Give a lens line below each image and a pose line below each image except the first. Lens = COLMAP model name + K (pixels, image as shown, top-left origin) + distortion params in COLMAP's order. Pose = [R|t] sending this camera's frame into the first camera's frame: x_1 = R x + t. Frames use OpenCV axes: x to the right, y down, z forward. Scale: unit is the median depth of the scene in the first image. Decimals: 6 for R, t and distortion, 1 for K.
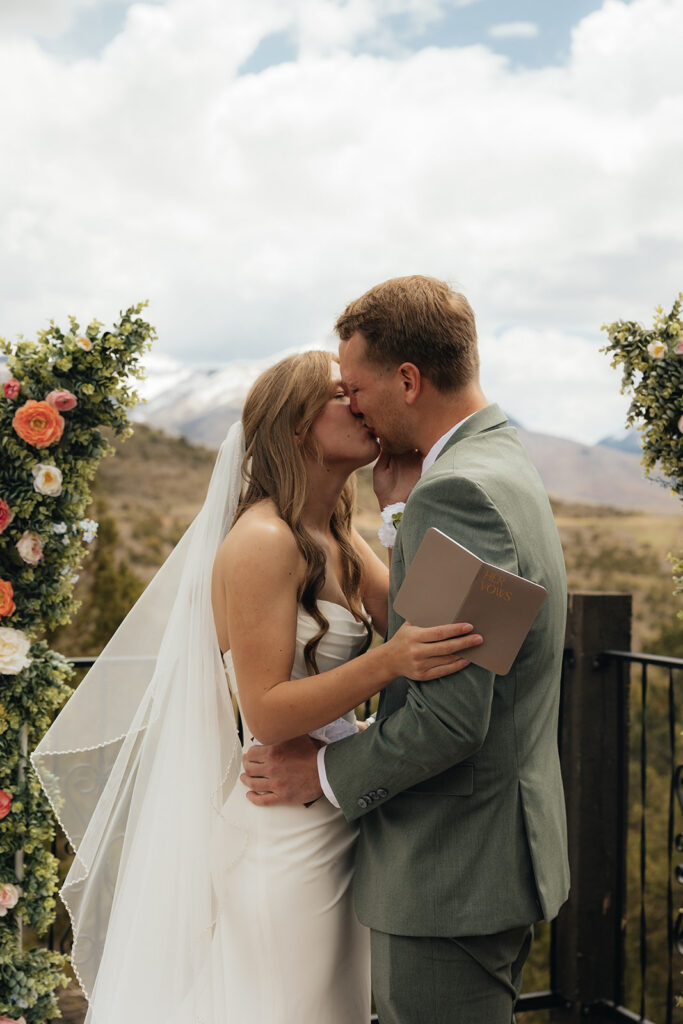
lens RADIAL K [[1450.6, 0, 341.5], [0, 1450.6, 512.0], [0, 0, 1]] dist [-0.006915, -0.018192]
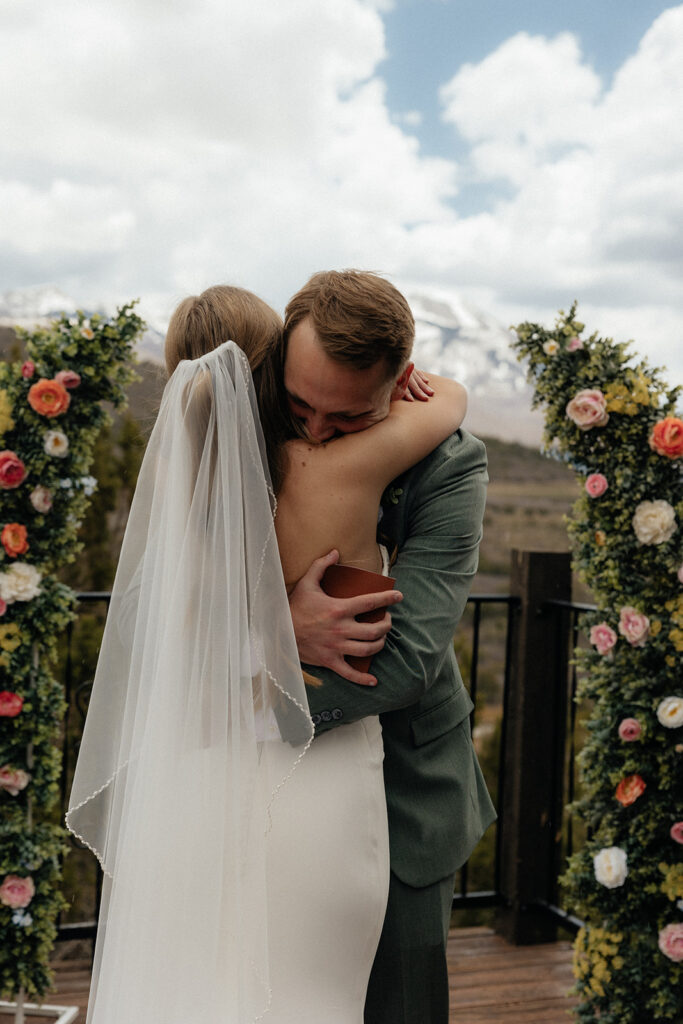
lens RADIAL K [[1450.6, 0, 341.5], [0, 1450.6, 512.0], [0, 0, 1]] dist [-0.006915, -0.018192]
pose [[0.998920, 0.022105, -0.040870, 0.090650], [-0.020918, 0.999353, 0.029251, -0.005480], [0.041491, -0.028364, 0.998736, -0.220565]]
